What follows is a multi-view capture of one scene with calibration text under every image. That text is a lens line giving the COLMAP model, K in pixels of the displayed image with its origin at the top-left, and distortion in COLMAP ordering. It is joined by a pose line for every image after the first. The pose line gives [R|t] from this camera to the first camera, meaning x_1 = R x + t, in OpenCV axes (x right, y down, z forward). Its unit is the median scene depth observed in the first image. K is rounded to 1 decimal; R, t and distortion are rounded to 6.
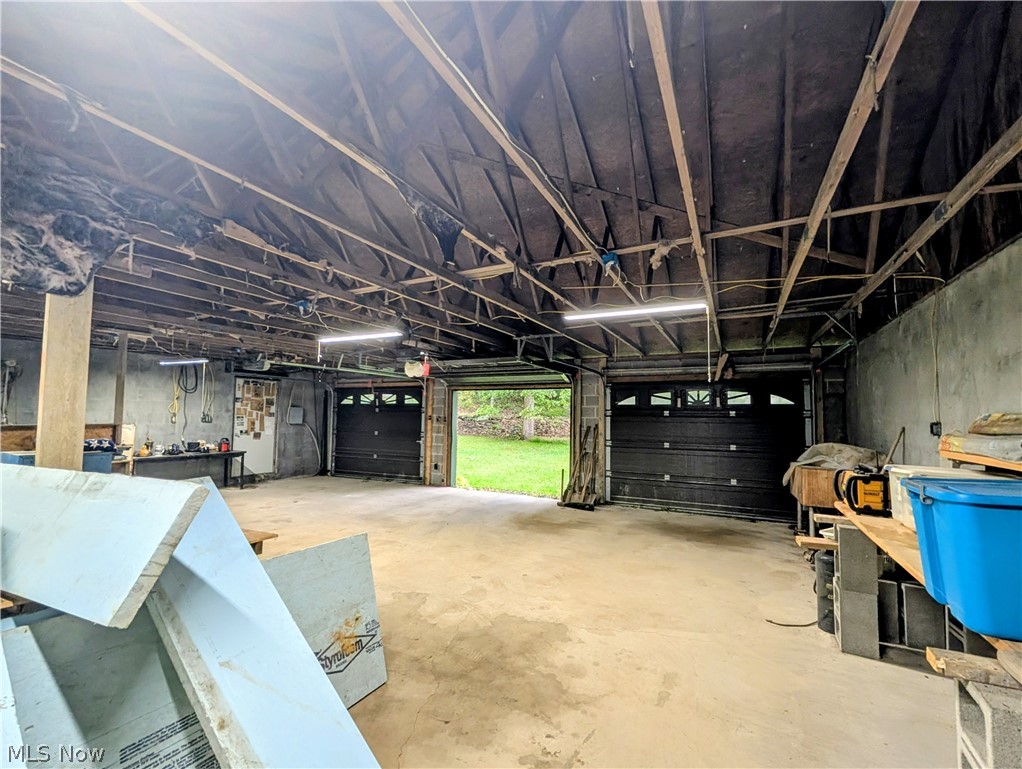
lens RADIAL K [[458.5, 0, 516.0], [0, 458.5, 394.0], [0, 0, 1]] dist [0.007729, -0.000569]
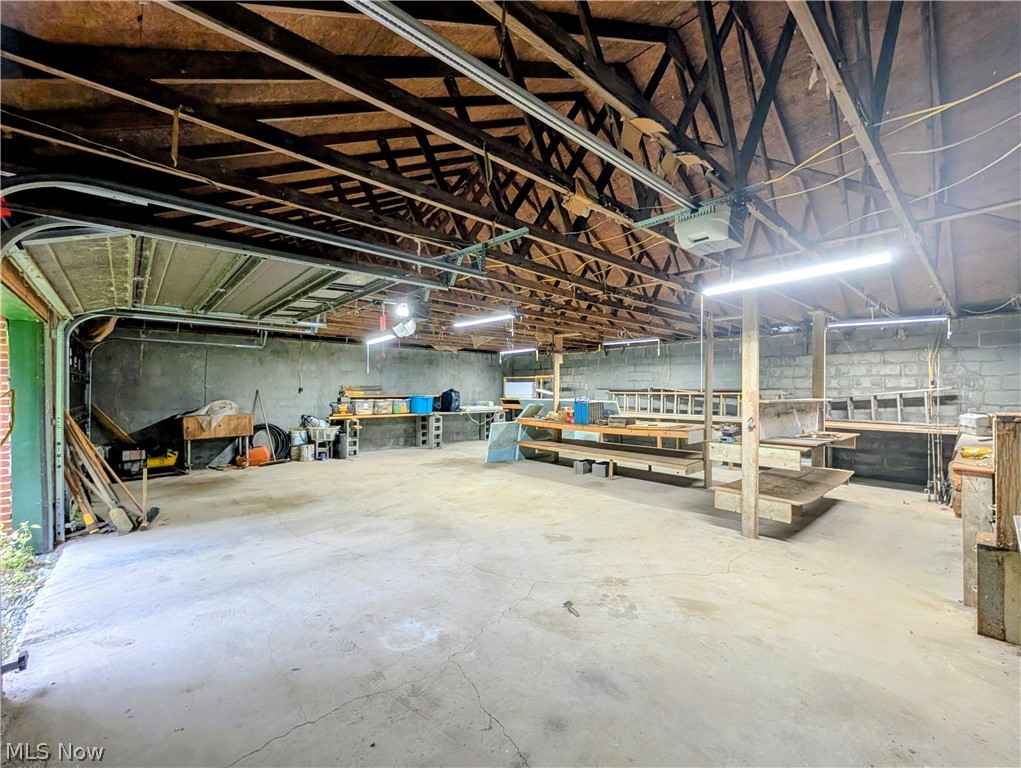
lens RADIAL K [[458.1, 0, 515.5], [0, 458.1, 393.4], [0, 0, 1]] dist [0.007729, -0.000569]
pose [[-0.934756, -0.016547, 0.354905, -0.724768], [-0.031787, 0.998804, -0.037155, 0.087541], [-0.353866, -0.046012, -0.934164, 1.761097]]
